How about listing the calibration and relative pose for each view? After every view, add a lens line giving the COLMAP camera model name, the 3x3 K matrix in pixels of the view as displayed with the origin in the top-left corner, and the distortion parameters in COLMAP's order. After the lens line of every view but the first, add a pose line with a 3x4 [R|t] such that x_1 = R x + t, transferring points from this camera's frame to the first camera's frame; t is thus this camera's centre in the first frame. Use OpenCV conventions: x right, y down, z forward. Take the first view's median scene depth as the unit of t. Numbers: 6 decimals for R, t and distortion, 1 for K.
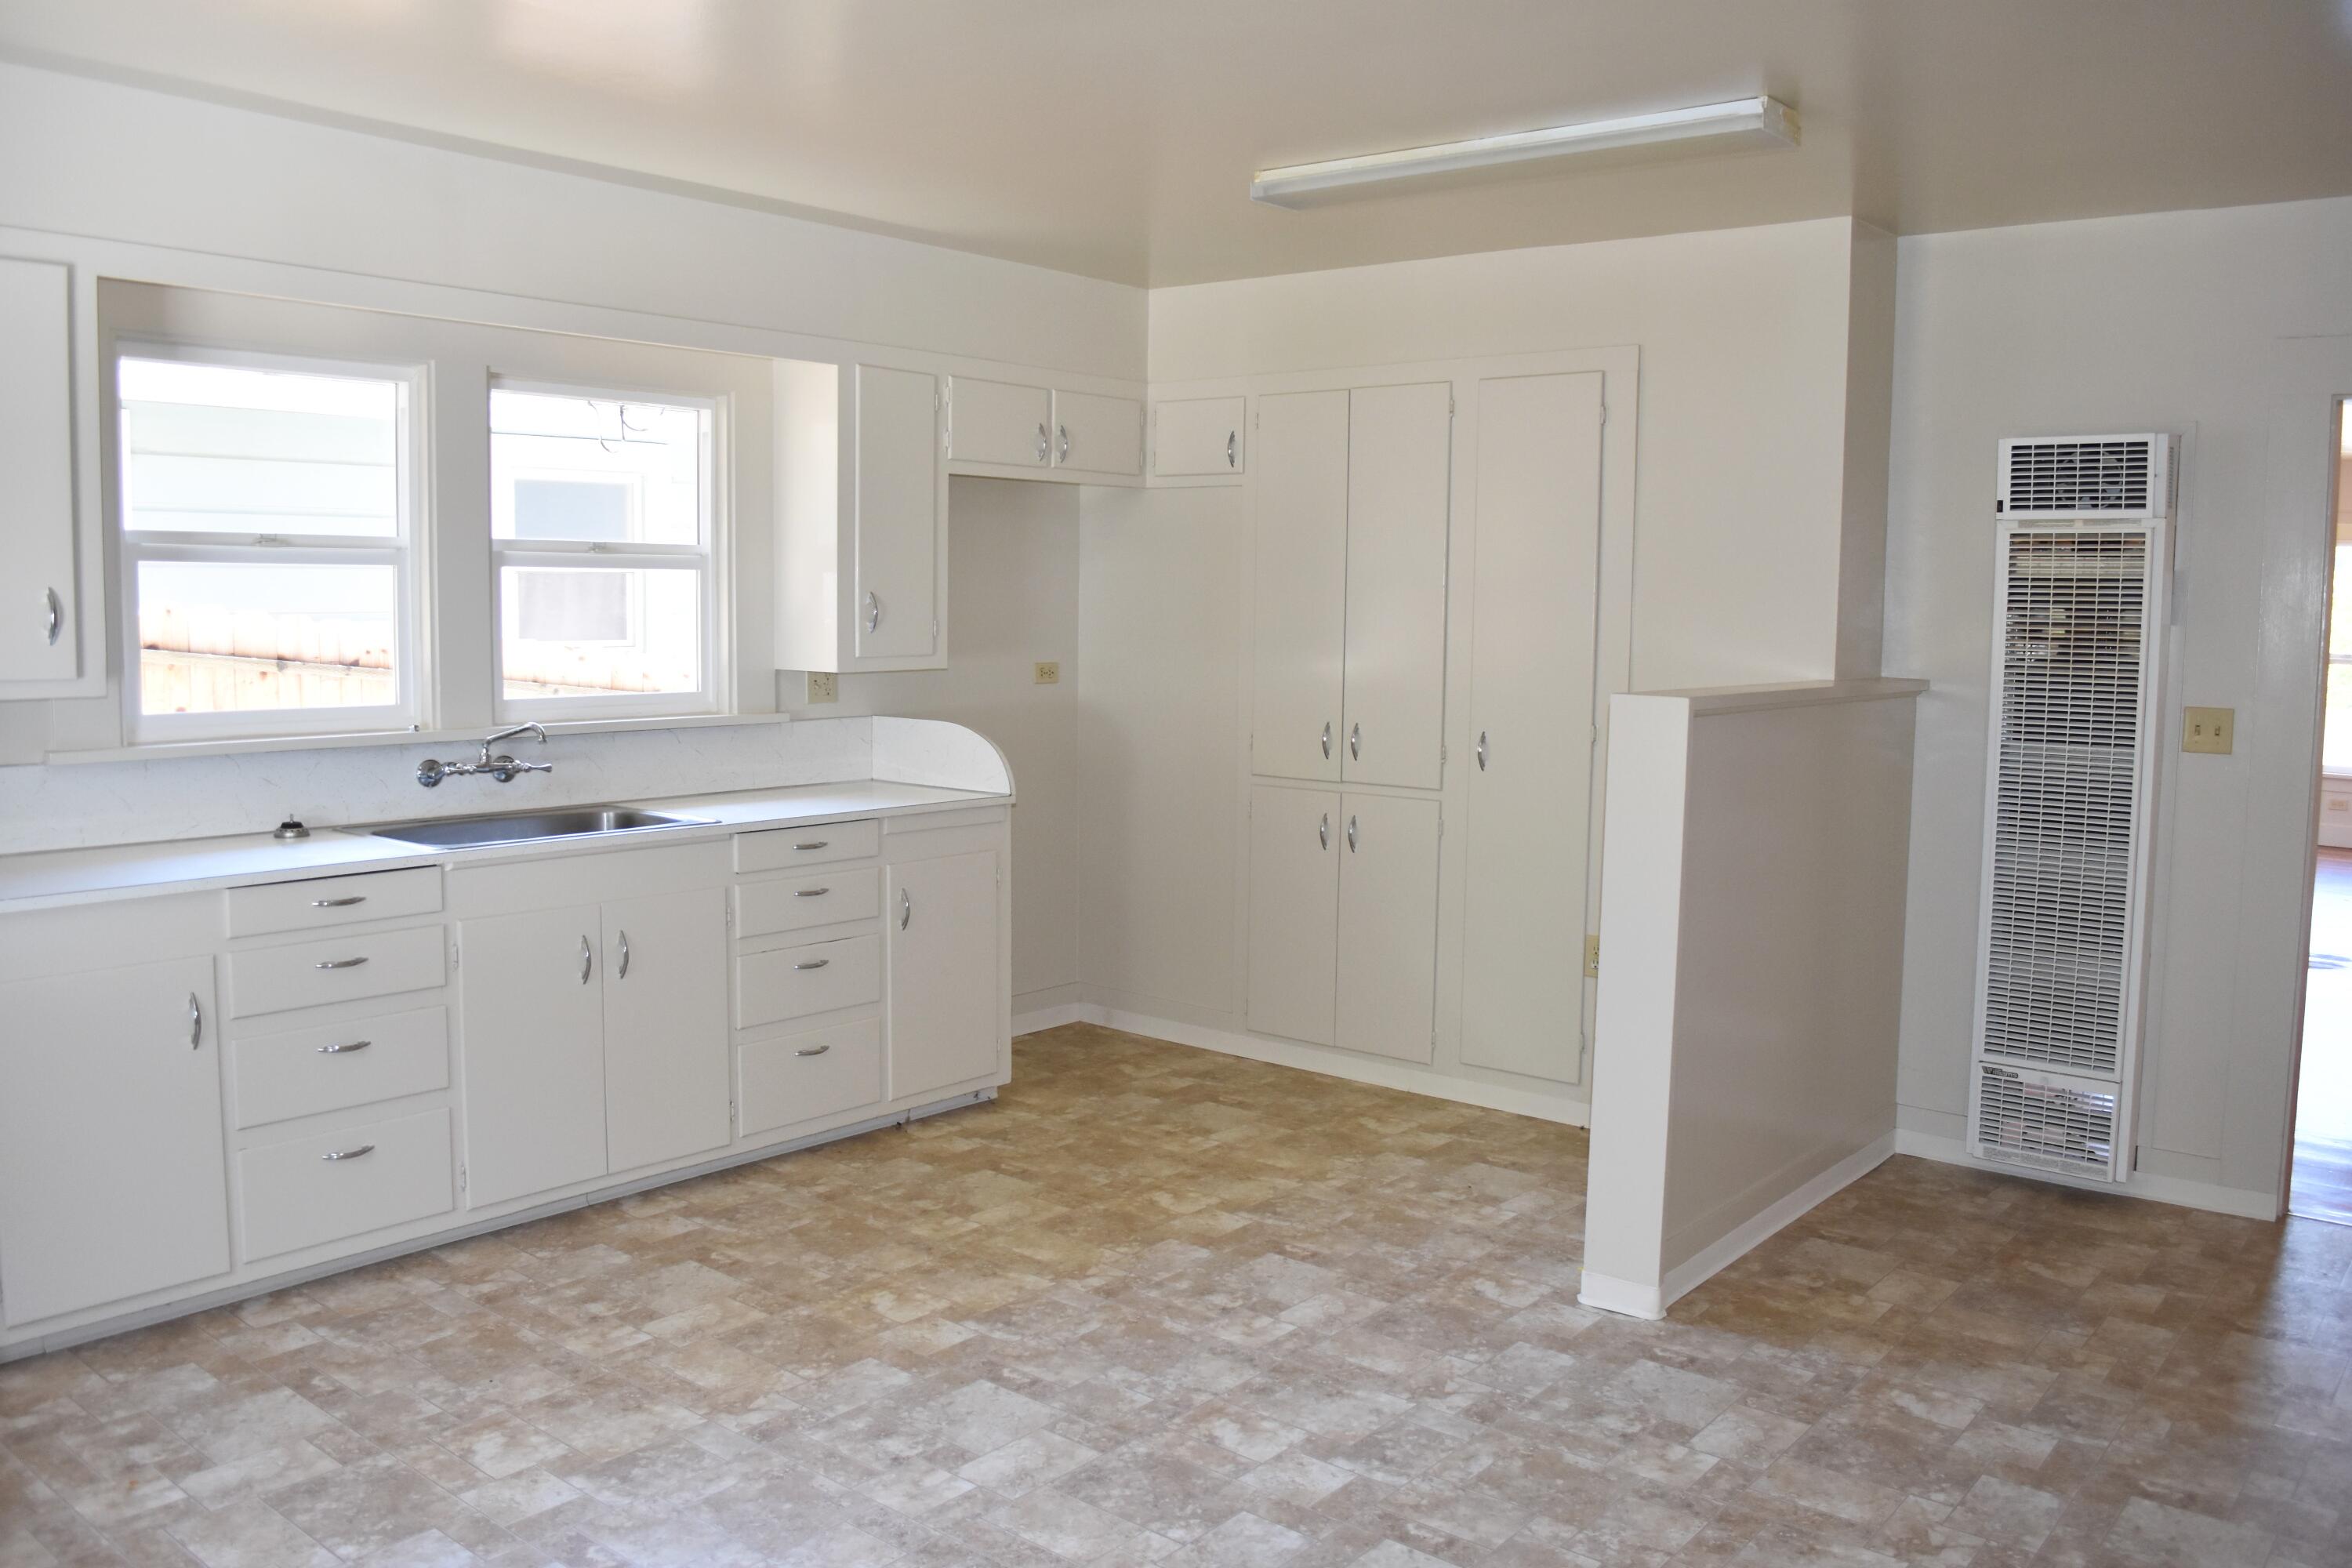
lens RADIAL K [[1874.1, 0, 1166.6], [0, 1874.1, 769.8], [0, 0, 1]] dist [-0.082292, 0.014982]
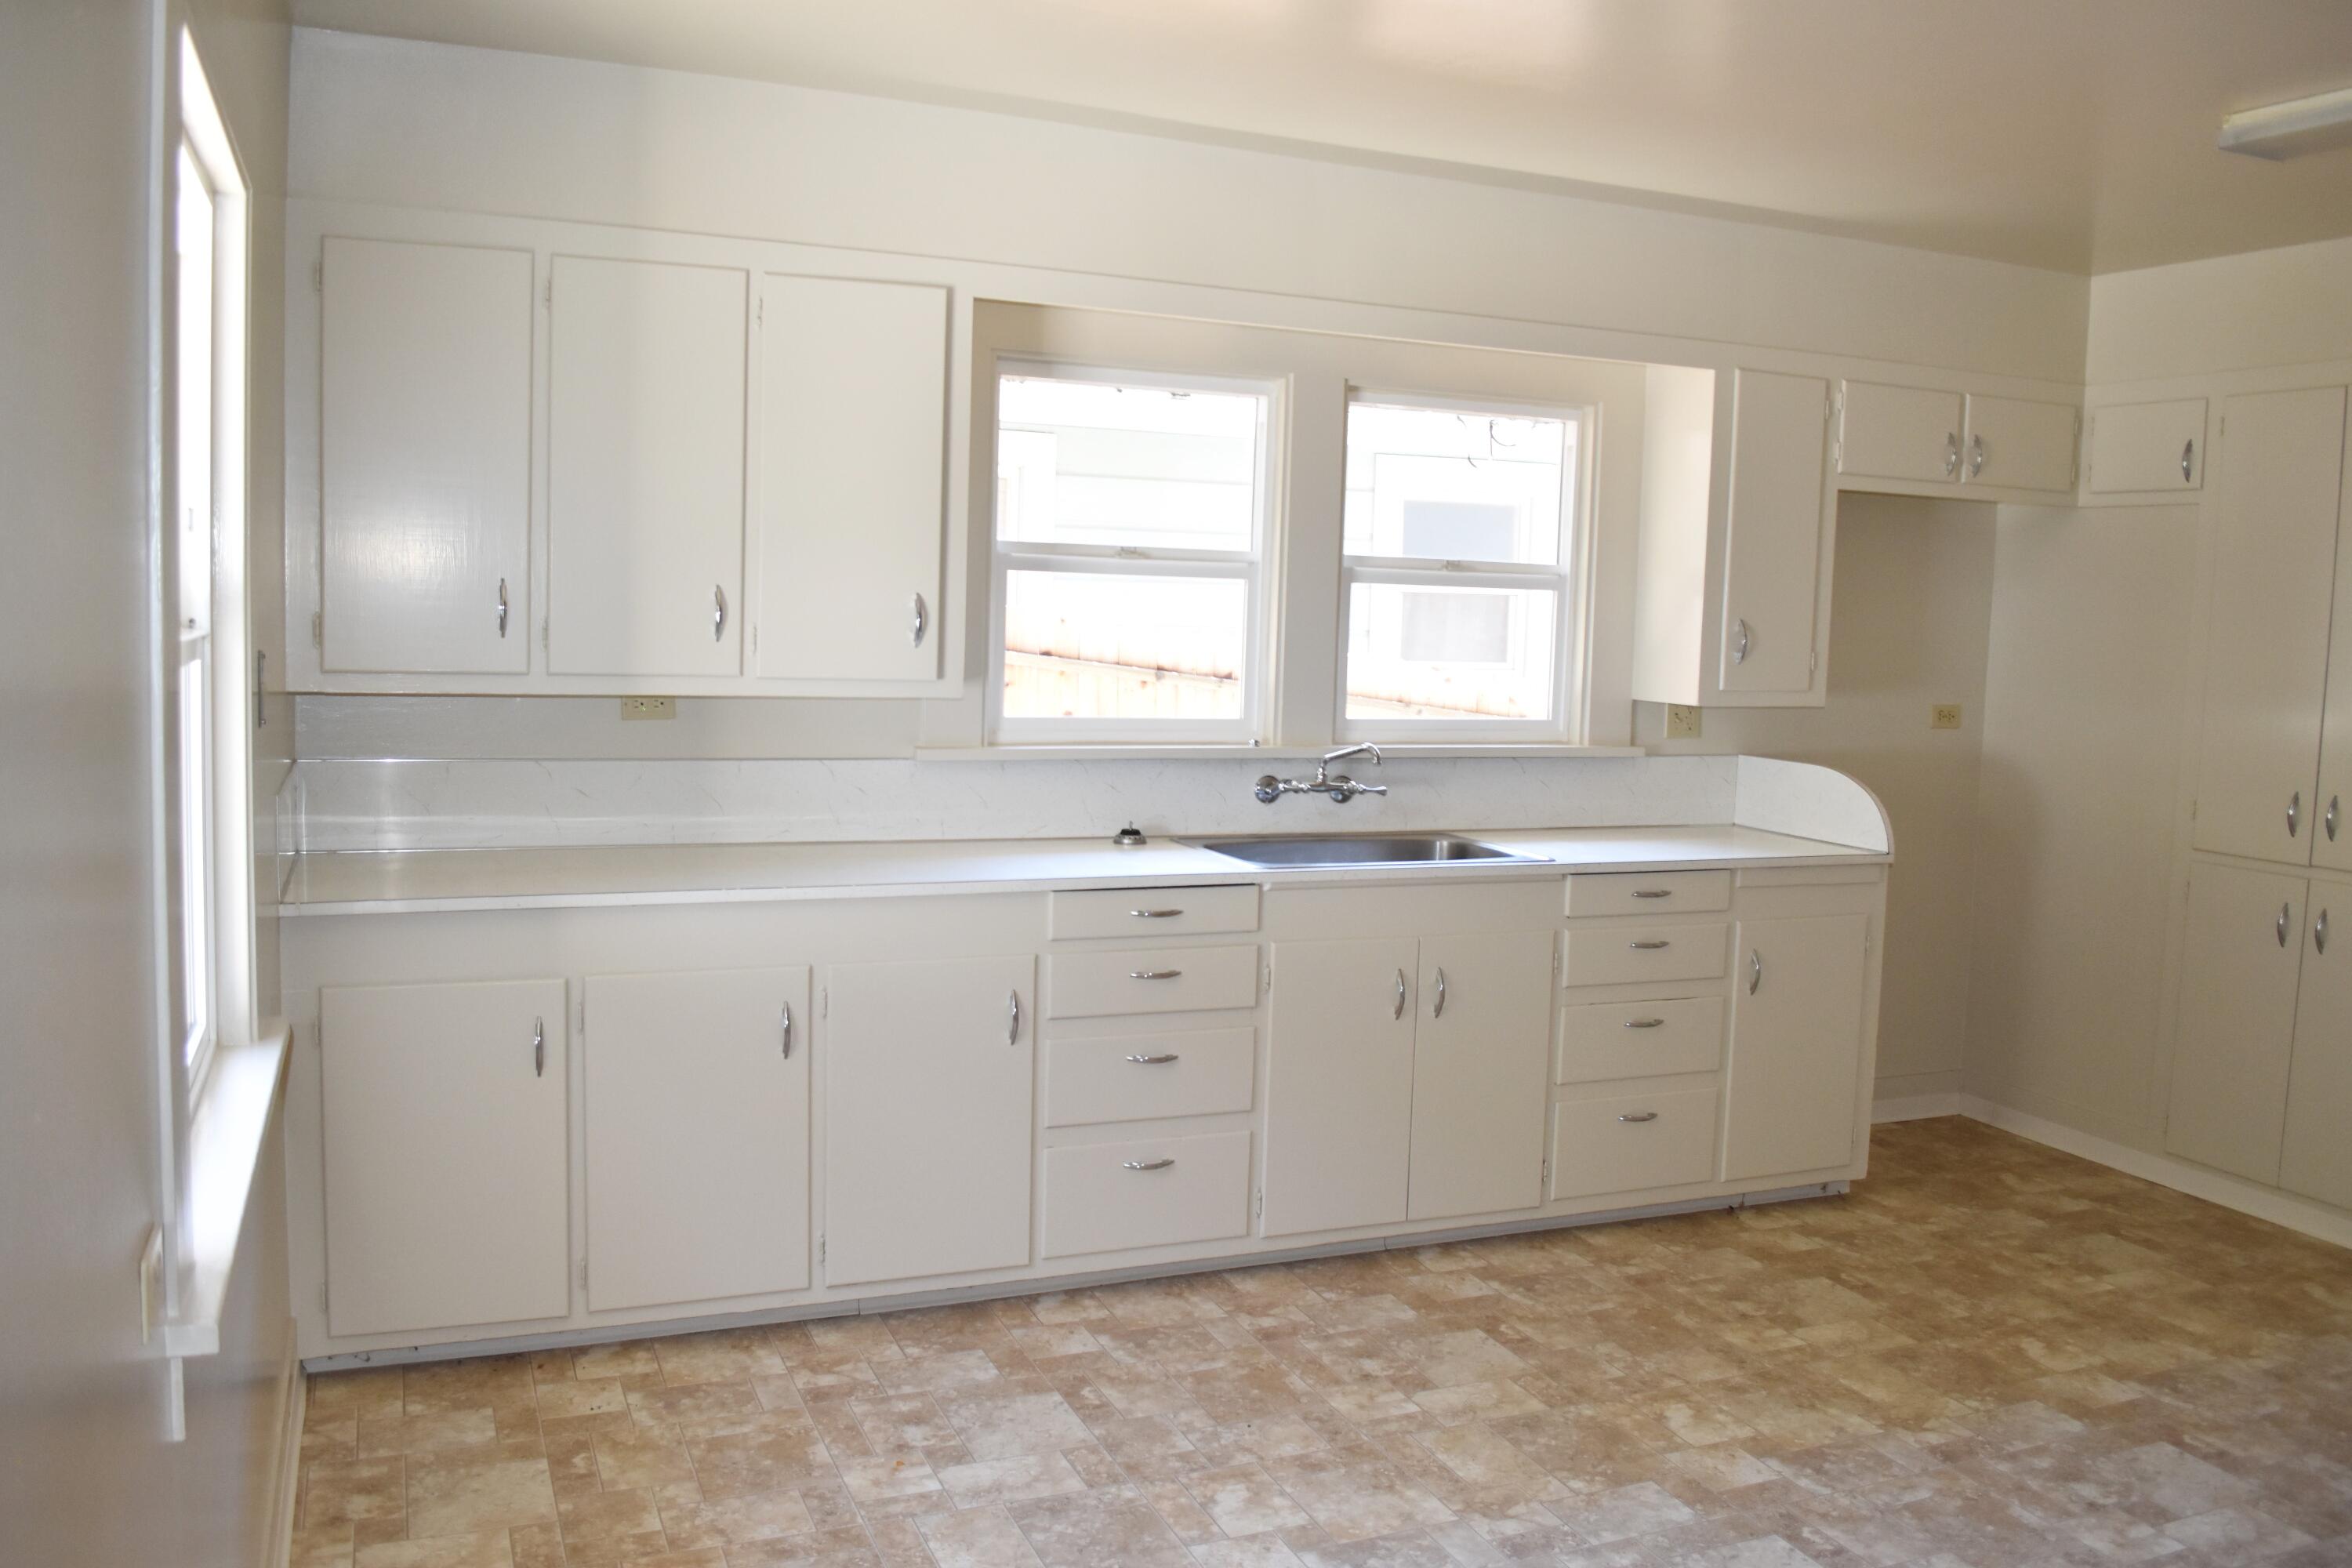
lens RADIAL K [[1874.1, 0, 1166.6], [0, 1874.1, 769.8], [0, 0, 1]] dist [-0.082292, 0.014982]
pose [[0.887041, 0.056624, -0.458204, 0.015526], [-0.063253, 0.997997, 0.000880, -0.006495], [0.457337, 0.028202, 0.888846, 0.088221]]
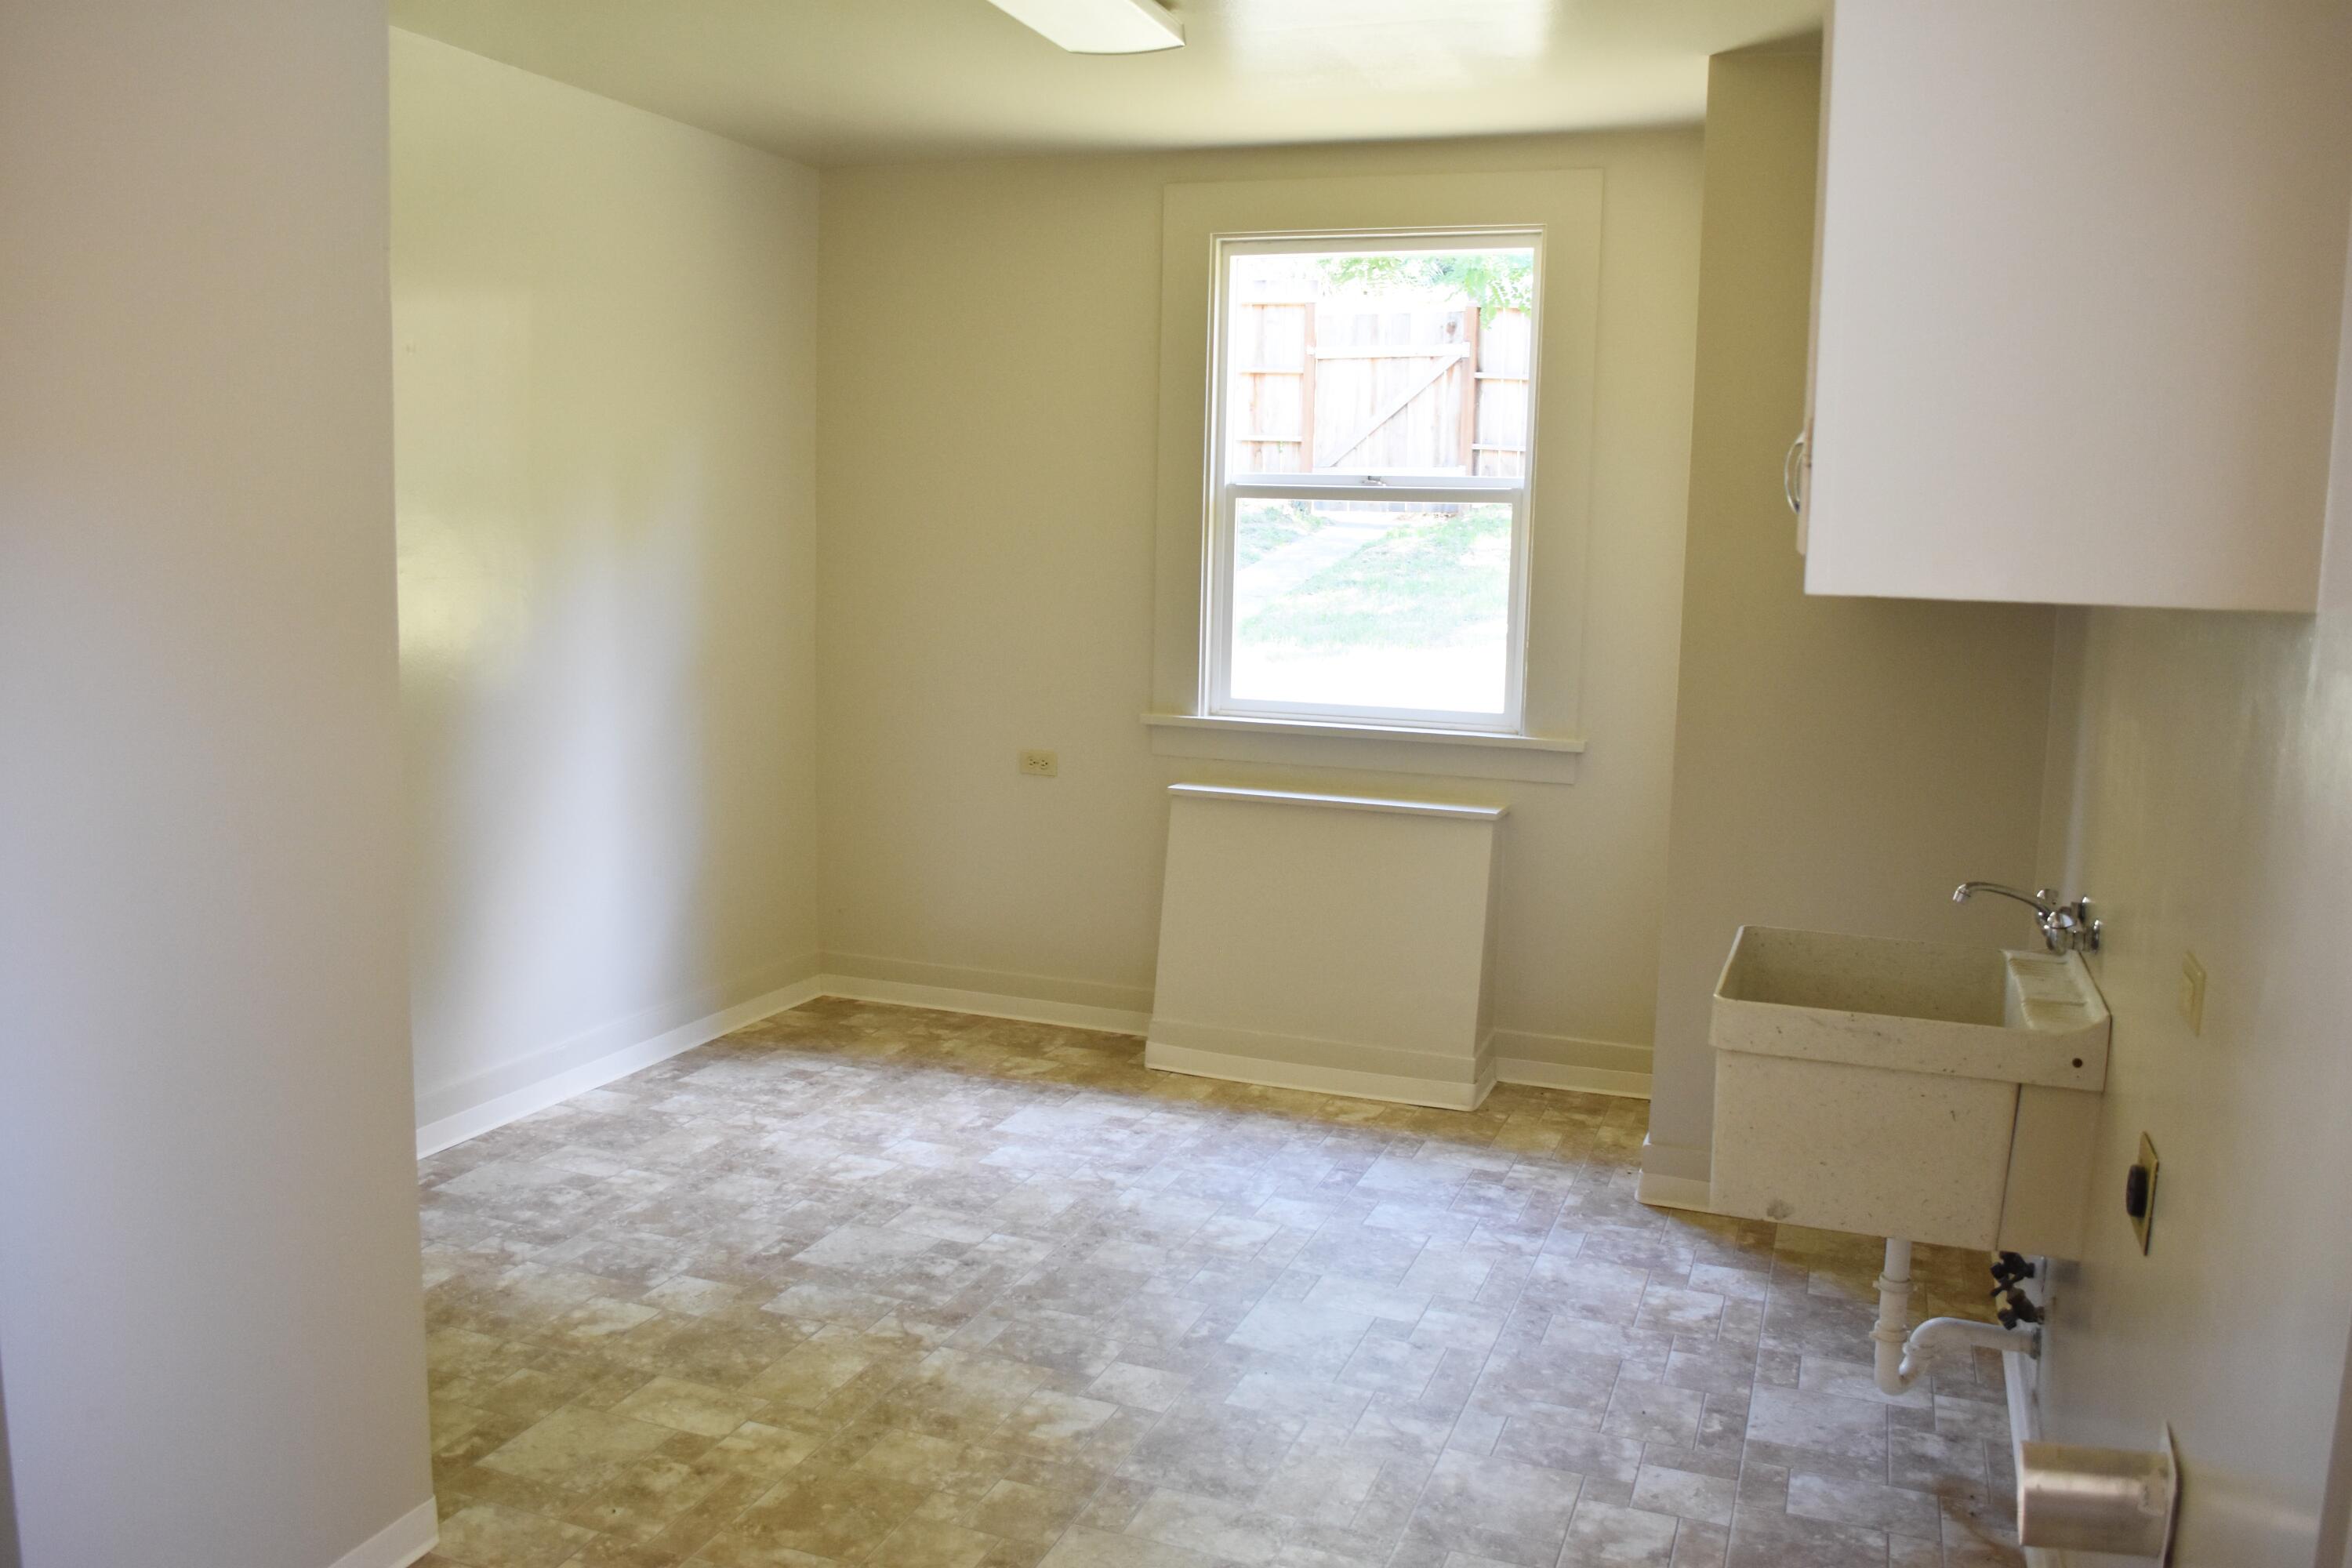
lens RADIAL K [[1874.1, 0, 1166.6], [0, 1874.1, 769.8], [0, 0, 1]] dist [-0.082292, 0.014982]
pose [[-0.330323, -0.142670, 0.933023, -1.091740], [0.057727, 0.983606, 0.170842, -0.109963], [-0.942101, 0.110294, -0.316671, 1.053743]]
